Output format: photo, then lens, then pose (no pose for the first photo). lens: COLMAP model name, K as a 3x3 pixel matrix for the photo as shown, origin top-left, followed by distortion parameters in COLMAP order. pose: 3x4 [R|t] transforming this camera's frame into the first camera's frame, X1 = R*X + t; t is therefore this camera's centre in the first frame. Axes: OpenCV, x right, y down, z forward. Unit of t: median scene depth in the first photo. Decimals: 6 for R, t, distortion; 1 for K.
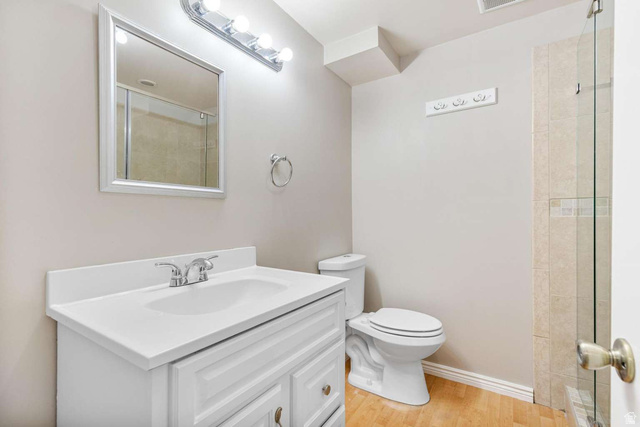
lens RADIAL K [[291.2, 0, 320.8], [0, 291.2, 214.5], [0, 0, 1]] dist [0.007494, -0.000419]
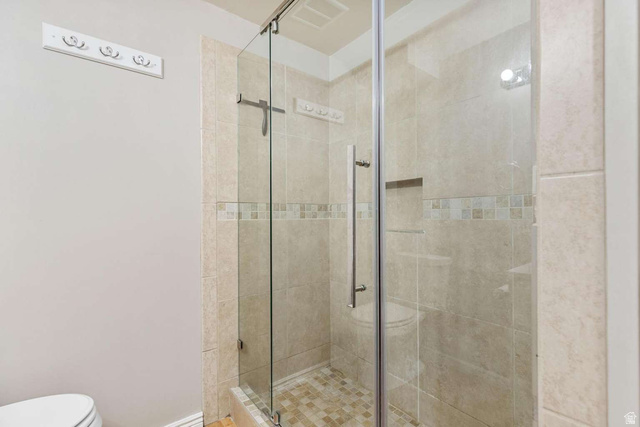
lens RADIAL K [[291.2, 0, 320.9], [0, 291.2, 215.8], [0, 0, 1]] dist [0.007494, -0.000419]
pose [[0.304715, 0.006888, 0.952419, -0.024628], [-0.003956, 0.999974, -0.005966, -0.003439], [-0.952435, -0.001949, 0.304735, 0.383600]]
